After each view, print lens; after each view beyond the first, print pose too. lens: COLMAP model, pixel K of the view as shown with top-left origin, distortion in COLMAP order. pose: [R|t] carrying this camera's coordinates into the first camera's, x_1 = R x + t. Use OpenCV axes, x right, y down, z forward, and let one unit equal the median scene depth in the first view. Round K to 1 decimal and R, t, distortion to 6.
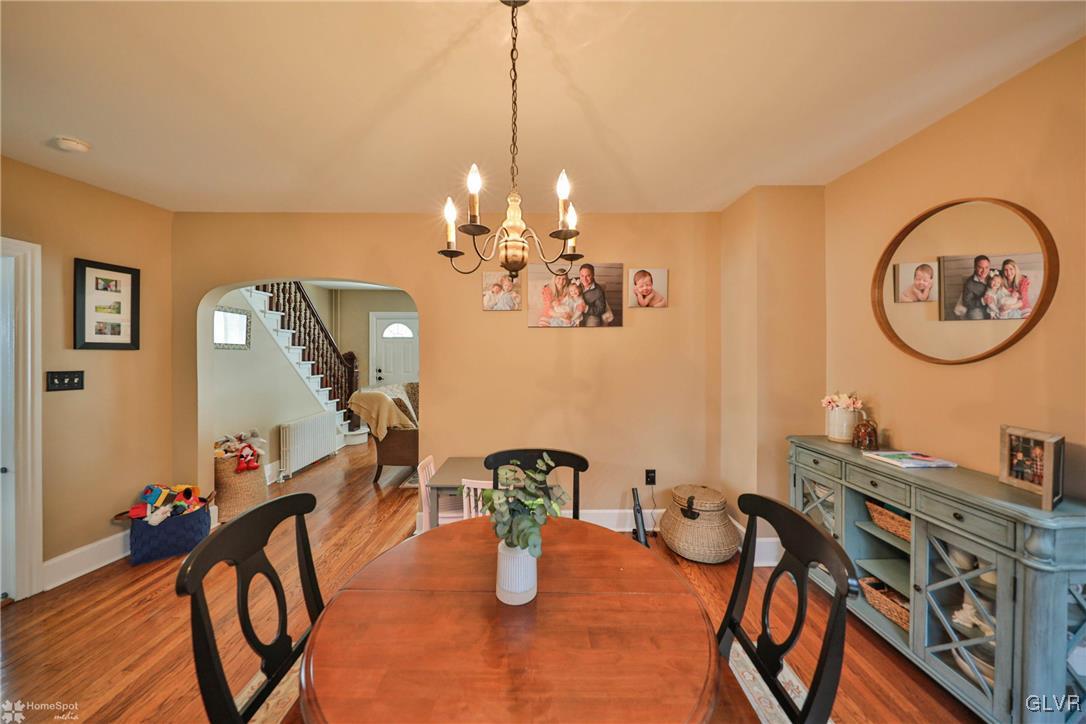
lens RADIAL K [[365.7, 0, 538.0], [0, 365.7, 352.1], [0, 0, 1]] dist [-0.001917, -0.000858]
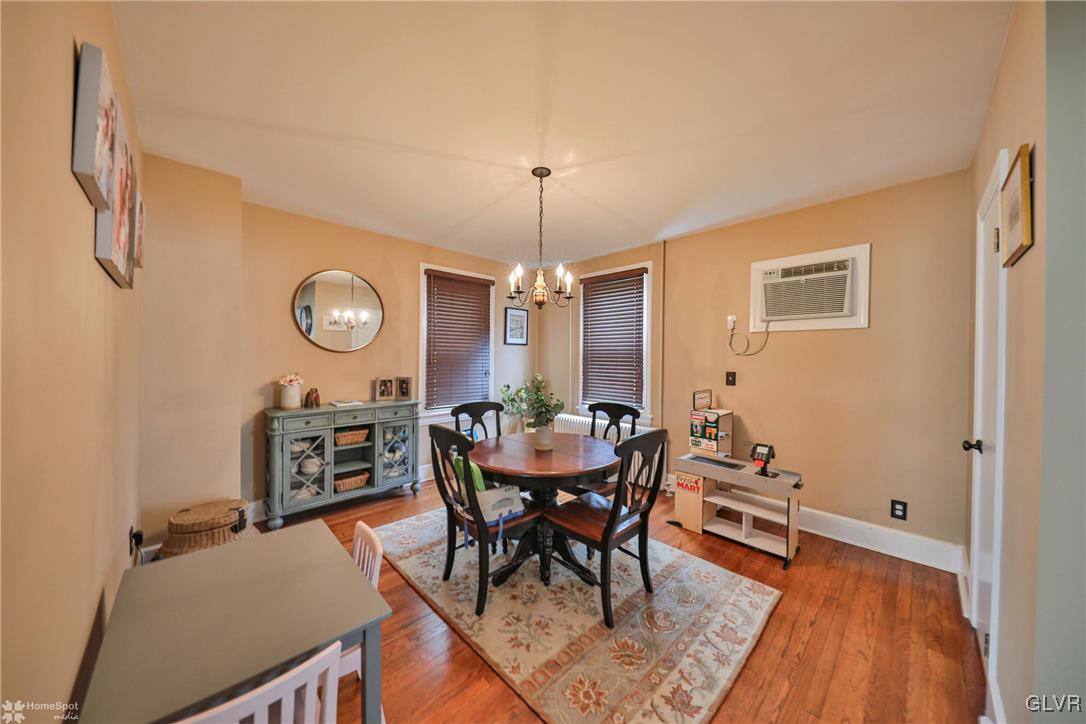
lens RADIAL K [[365.7, 0, 545.5], [0, 365.7, 361.2], [0, 0, 1]] dist [-0.001917, -0.000858]
pose [[-0.702622, -0.014893, 0.711408, -0.615868], [-0.008430, 0.999885, 0.012606, 0.027551], [-0.711514, 0.002860, -0.702666, 0.940416]]
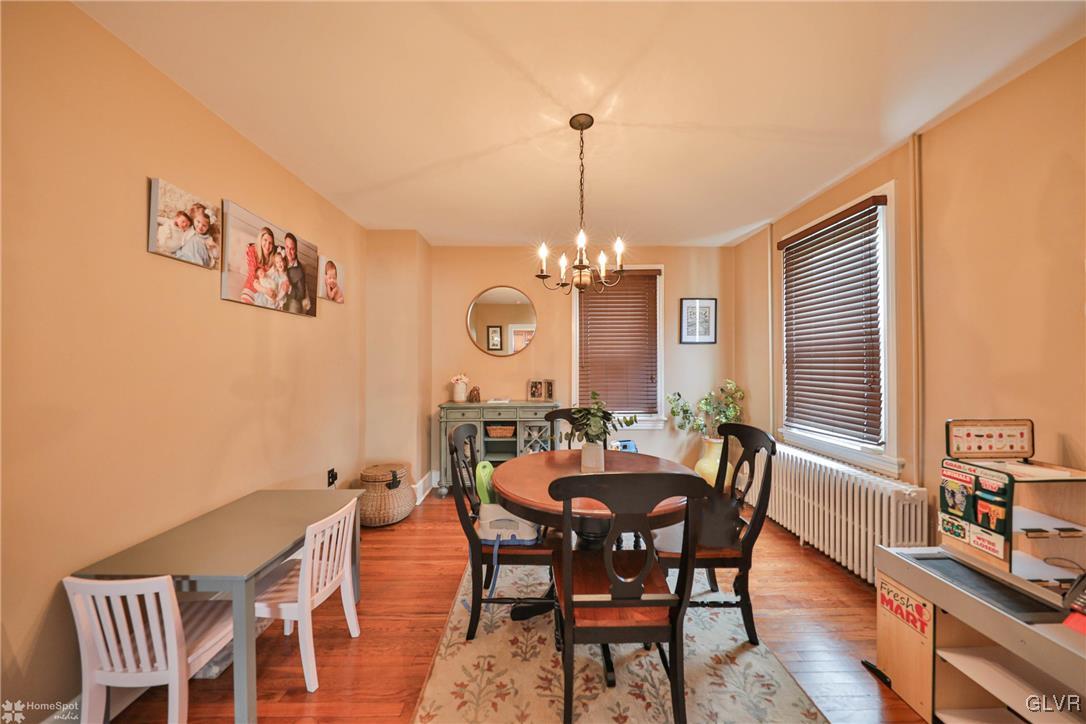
lens RADIAL K [[365.7, 0, 538.8], [0, 365.7, 361.1], [0, 0, 1]] dist [-0.001917, -0.000858]
pose [[-0.008021, 0.006264, 0.999948, -0.667983], [0.003812, 0.999973, -0.006234, 0.045013], [-0.999961, 0.003762, -0.008044, 0.464586]]
